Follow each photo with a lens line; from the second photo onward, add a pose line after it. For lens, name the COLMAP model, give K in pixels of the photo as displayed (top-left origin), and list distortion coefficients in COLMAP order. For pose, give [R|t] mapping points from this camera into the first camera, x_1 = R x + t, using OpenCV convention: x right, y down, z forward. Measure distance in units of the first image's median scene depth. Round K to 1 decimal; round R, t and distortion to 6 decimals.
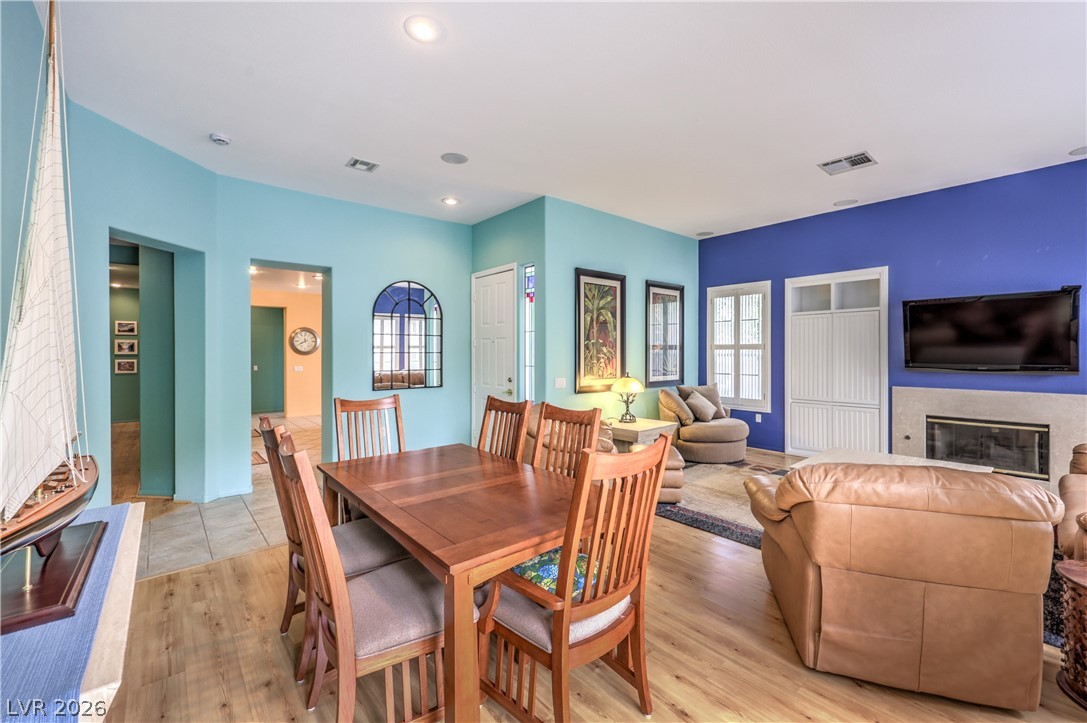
lens RADIAL K [[449.7, 0, 536.0], [0, 449.7, 356.6], [0, 0, 1]] dist [-0.000232, 0.001189]
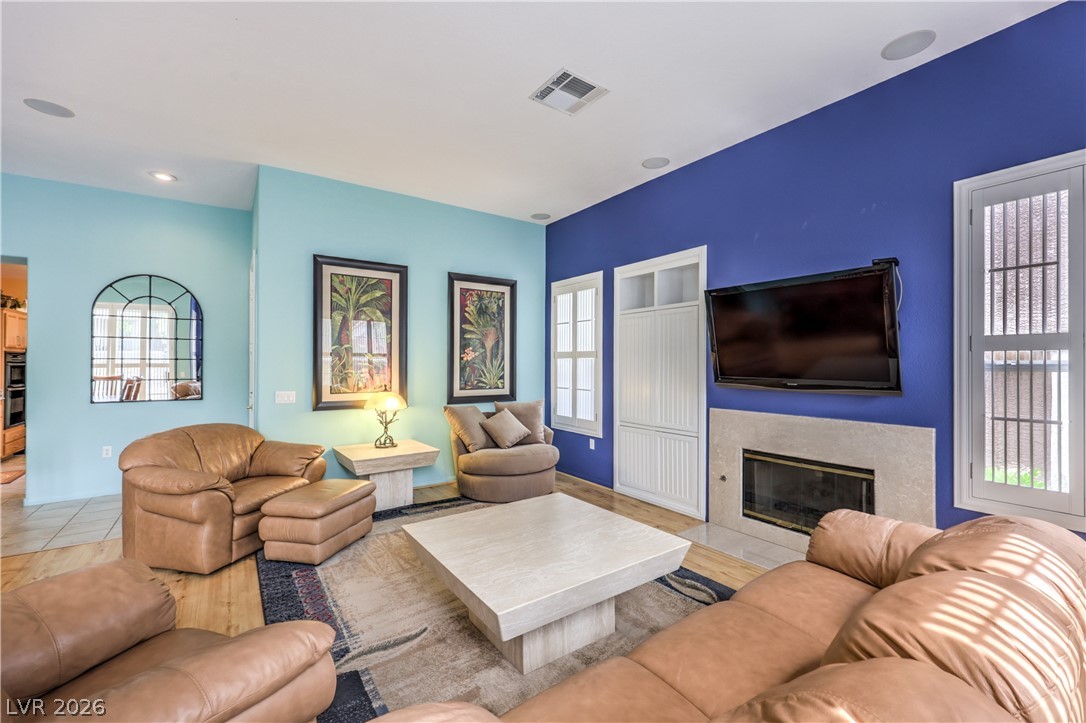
lens RADIAL K [[449.3, 0, 544.7], [0, 449.3, 366.5], [0, 0, 1]] dist [-0.000232, 0.001189]
pose [[0.995770, 0.006882, -0.091625, 0.552437], [-0.007110, 0.999972, -0.002161, 0.001955], [0.091608, 0.002803, 0.995791, 0.225762]]
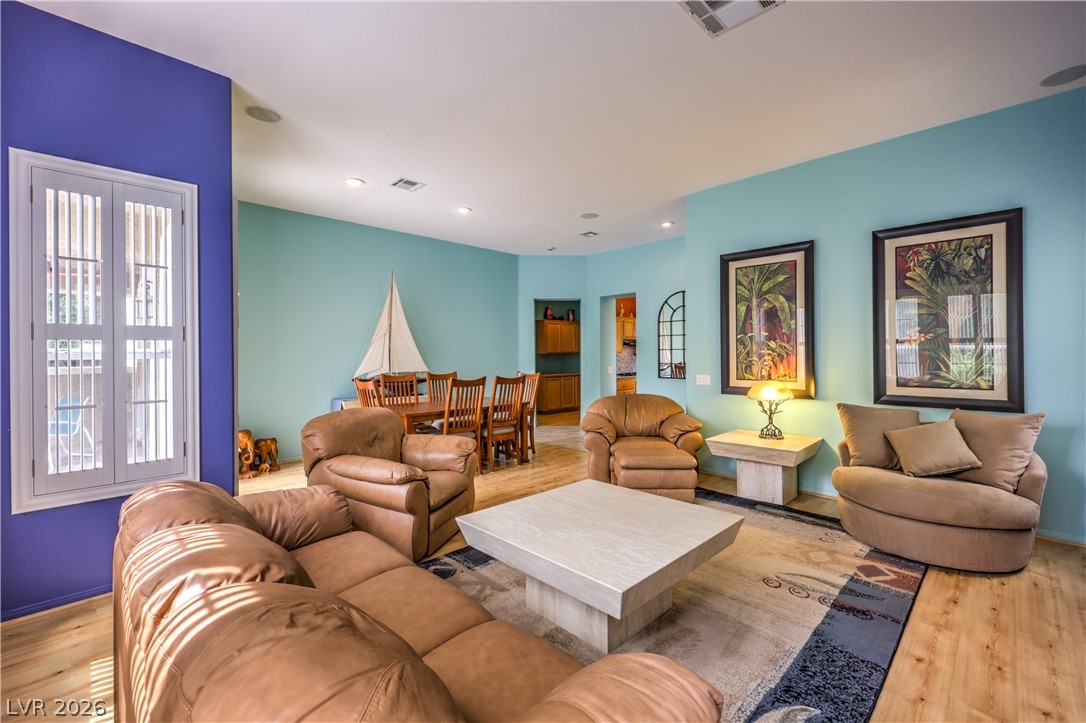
lens RADIAL K [[449.3, 0, 554.3], [0, 449.3, 351.1], [0, 0, 1]] dist [-0.000232, 0.001189]
pose [[0.092274, -0.001165, -0.995733, 0.924701], [-0.003376, 0.999993, -0.001482, -0.000730], [0.995728, 0.003498, 0.092269, 0.553692]]
